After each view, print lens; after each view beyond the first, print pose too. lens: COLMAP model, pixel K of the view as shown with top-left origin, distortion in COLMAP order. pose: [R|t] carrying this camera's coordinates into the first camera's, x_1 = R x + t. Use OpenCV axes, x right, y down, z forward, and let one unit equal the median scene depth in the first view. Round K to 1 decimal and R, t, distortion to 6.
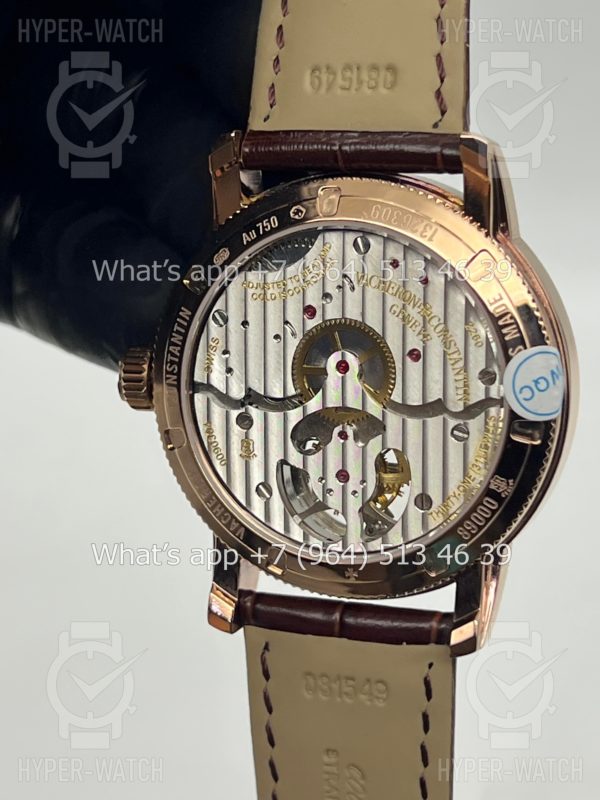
lens RADIAL K [[1928.0, 0, 299.0], [0, 1928.0, 403.6], [0, 0, 1]] dist [0.266324, 0.000000]
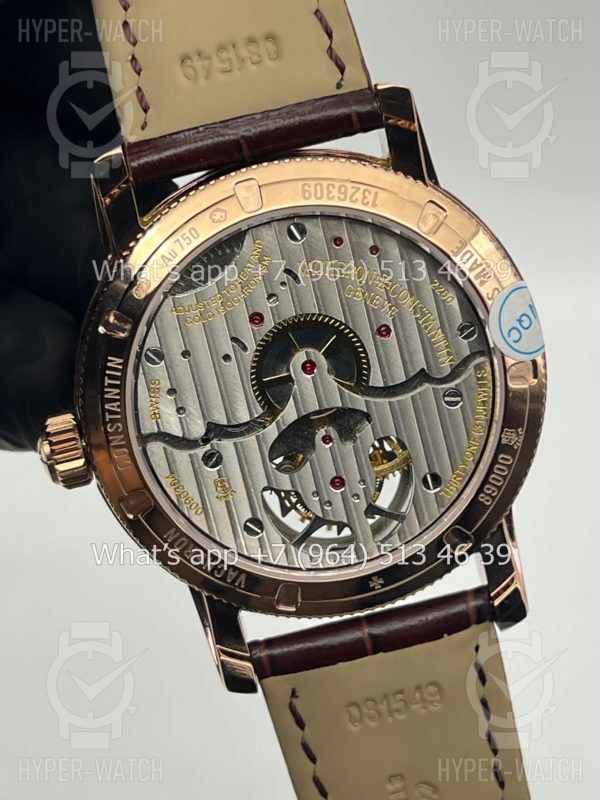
lens RADIAL K [[1928.0, 0, 299.4], [0, 1928.0, 395.7], [0, 0, 1]] dist [0.266324, 0.000000]
pose [[0.885874, -0.287518, 0.364090, -0.313370], [0.292459, 0.955319, 0.042819, -0.046047], [-0.360133, 0.068549, 0.930379, 0.155061]]
